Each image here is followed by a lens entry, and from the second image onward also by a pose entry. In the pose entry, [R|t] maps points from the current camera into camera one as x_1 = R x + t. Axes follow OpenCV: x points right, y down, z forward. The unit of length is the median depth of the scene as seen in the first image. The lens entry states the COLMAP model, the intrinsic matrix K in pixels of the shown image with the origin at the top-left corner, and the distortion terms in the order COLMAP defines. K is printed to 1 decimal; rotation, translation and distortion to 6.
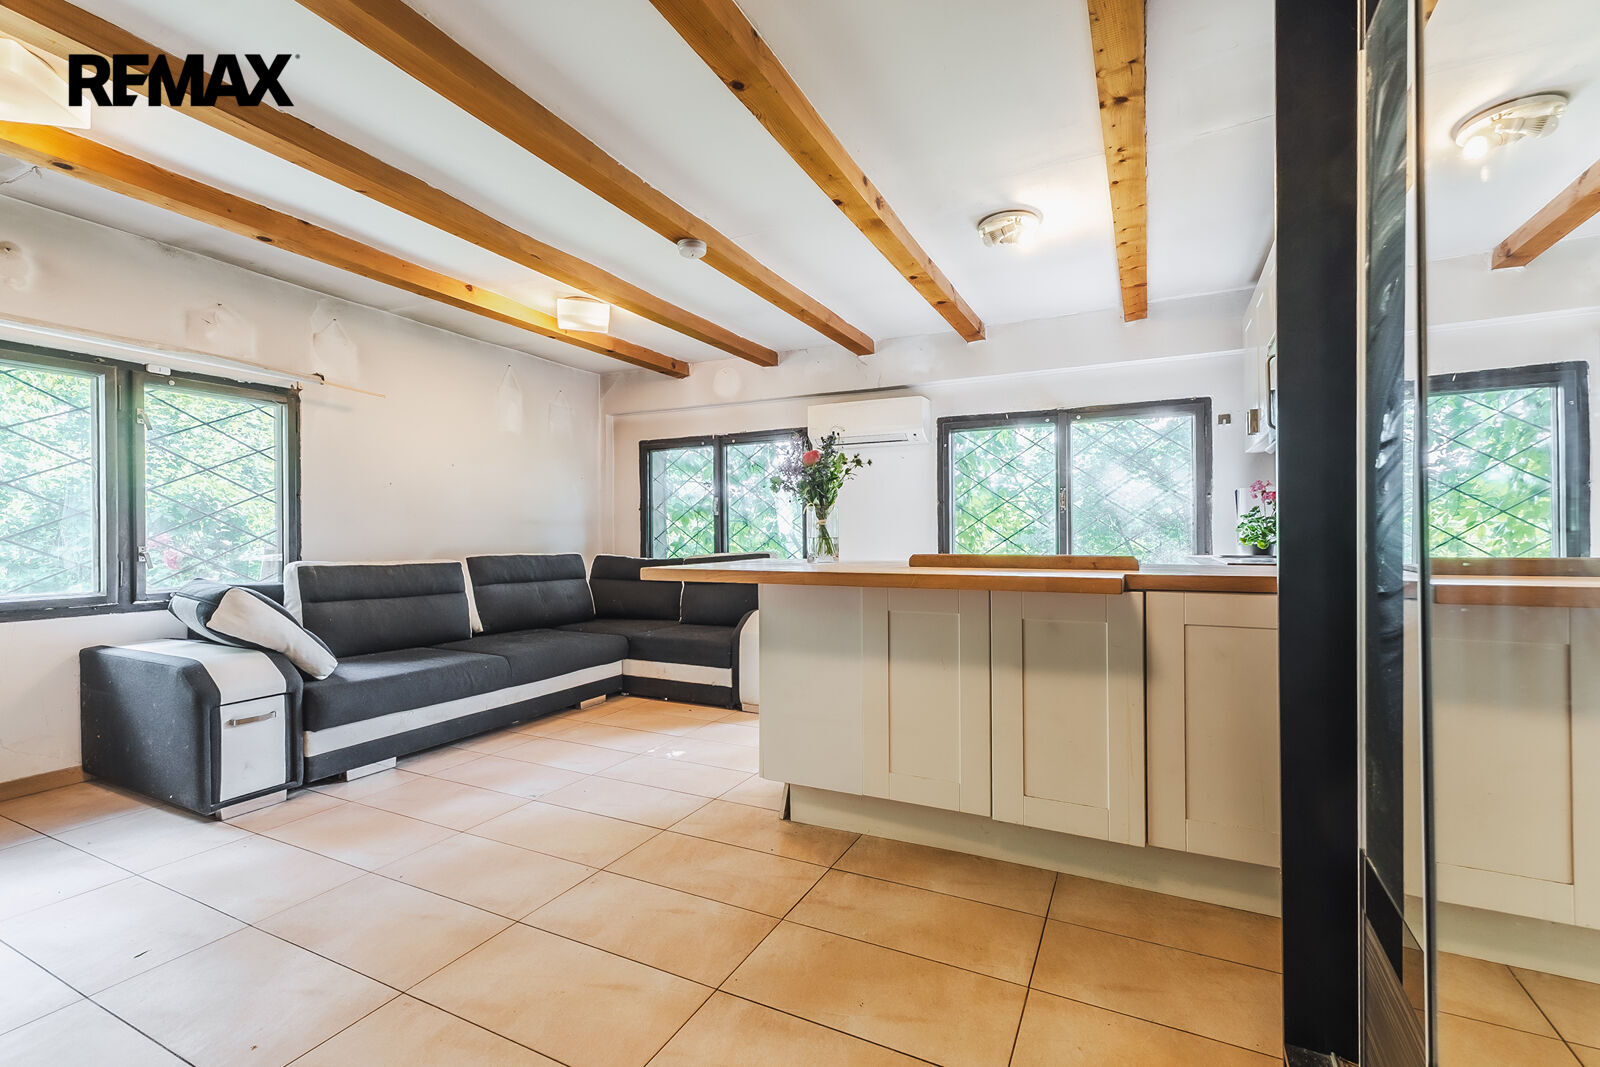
lens RADIAL K [[696.9, 0, 800.0], [0, 696.9, 533.5], [0, 0, 1]] dist [0.001879, 0.000293]
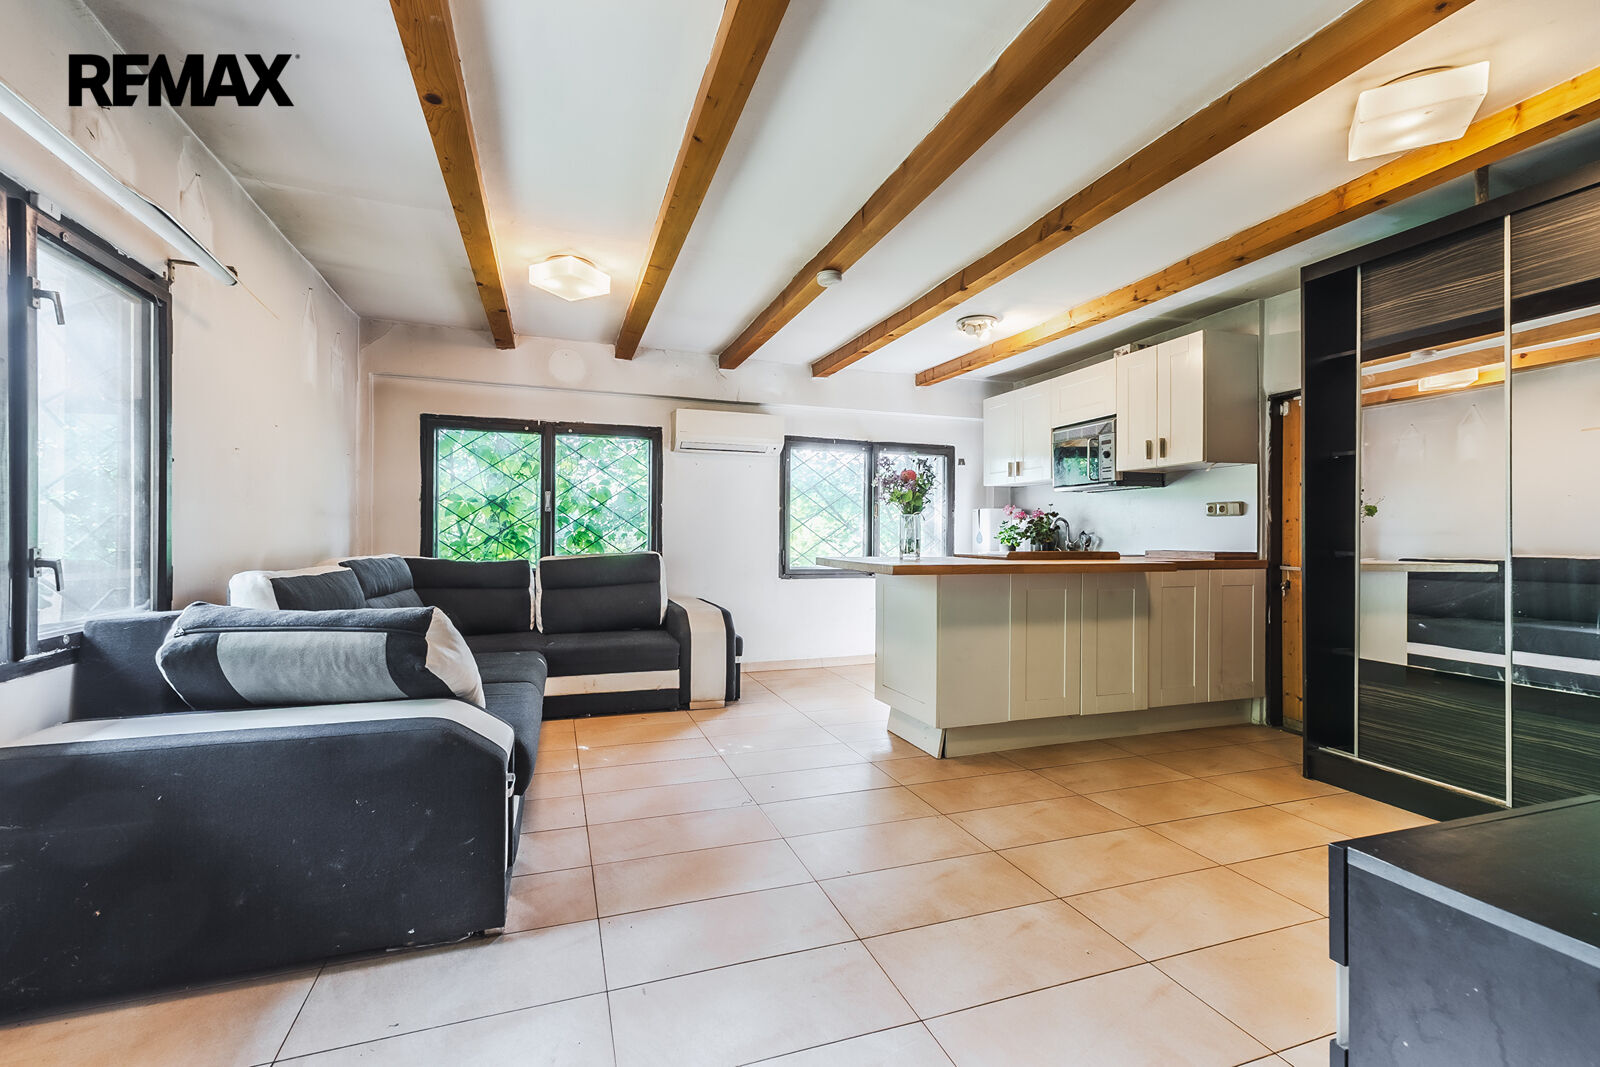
lens RADIAL K [[711.7, 0, 800.0], [0, 711.7, 533.5], [0, 0, 1]] dist [0.001889, 0.000191]
pose [[0.689199, 0.011563, 0.724480, -0.920965], [-0.012882, 0.999910, -0.003704, 0.002324], [-0.724457, -0.006780, 0.689286, 0.226869]]
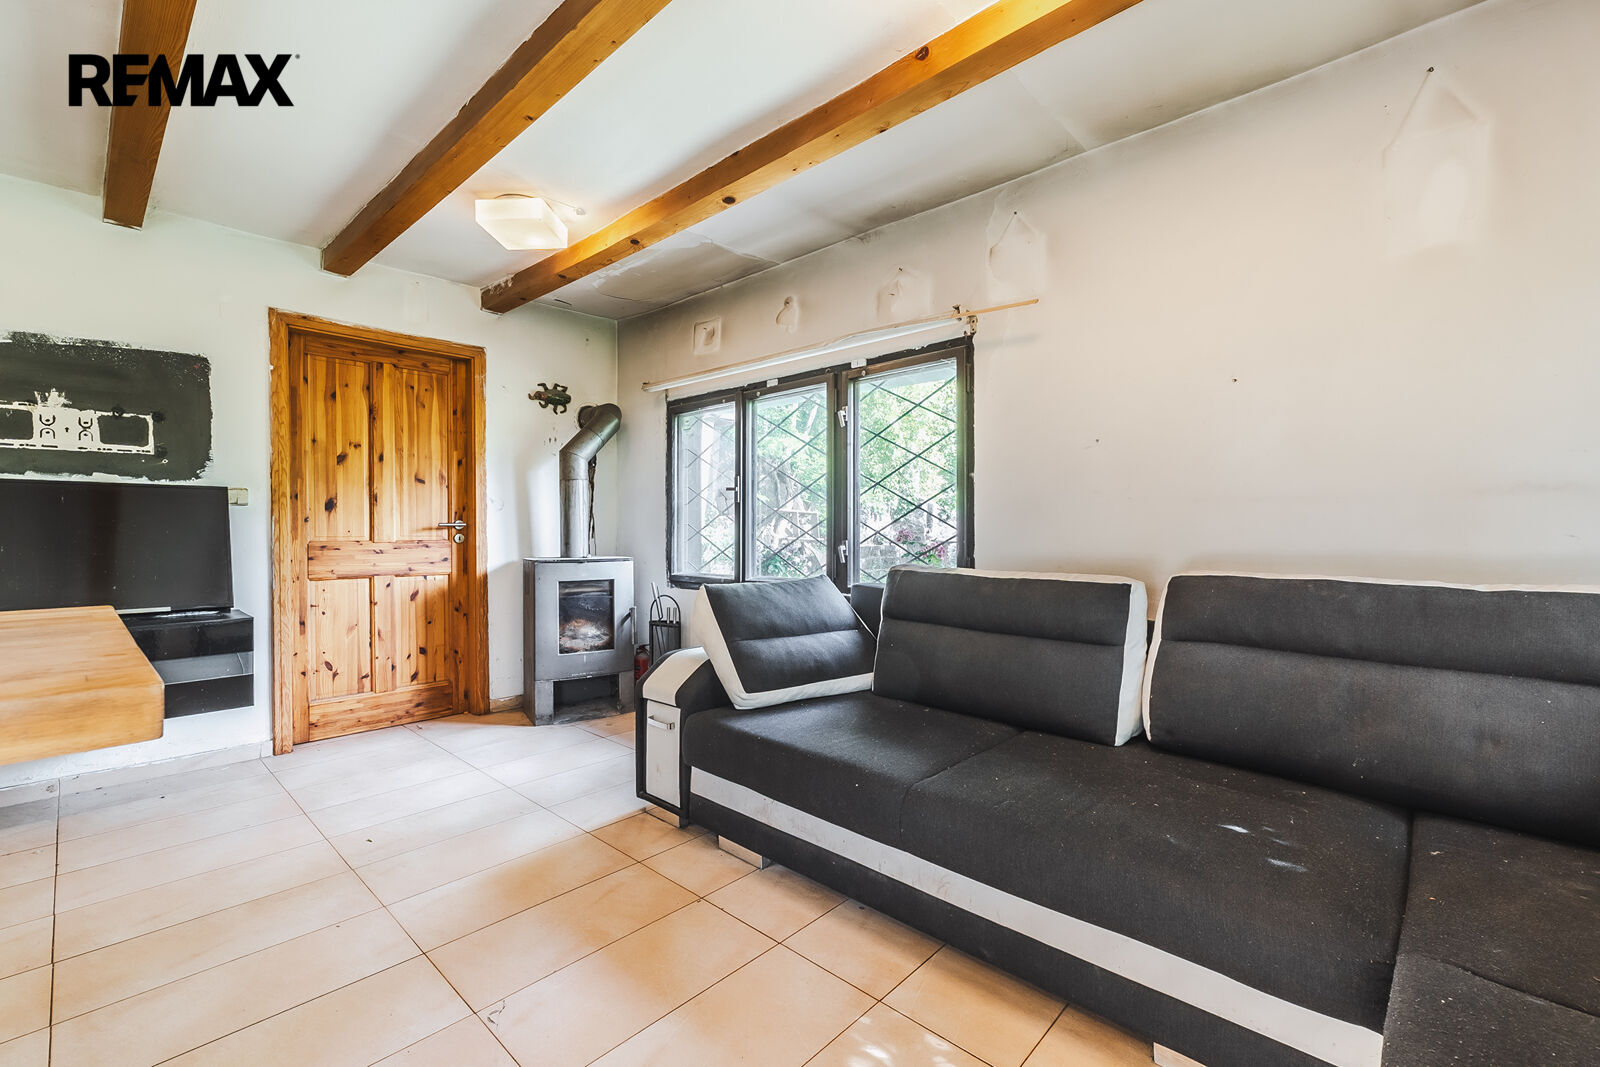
lens RADIAL K [[696.9, 0, 800.0], [0, 696.9, 533.5], [0, 0, 1]] dist [0.001879, 0.000293]
pose [[-0.292958, 0.005575, -0.956109, 0.057904], [0.005192, 0.999978, 0.004240, 0.003370], [0.956111, -0.003722, -0.292981, 1.219446]]
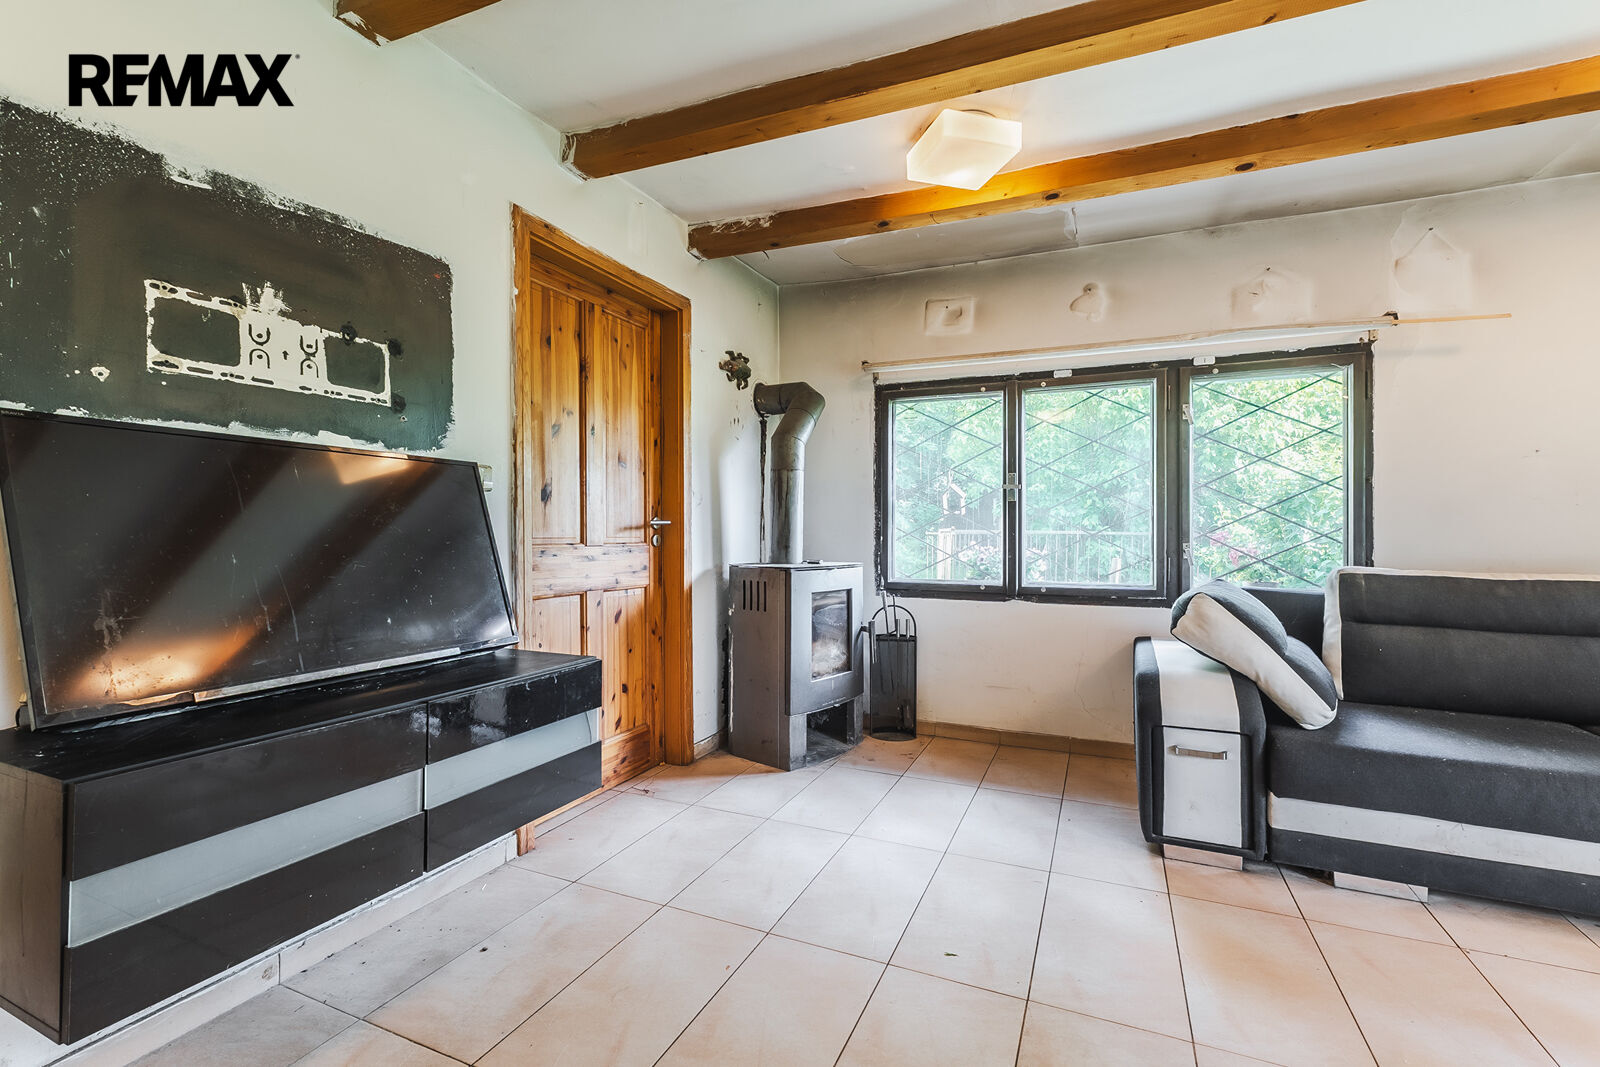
lens RADIAL K [[696.0, 0, 800.0], [0, 696.0, 533.5], [0, 0, 1]] dist [0.009421, 0.000057]
pose [[0.047601, 0.002175, -0.998864, 0.020591], [-0.000337, 0.999998, 0.002161, 0.002412], [0.998866, 0.000234, 0.047602, 0.398466]]
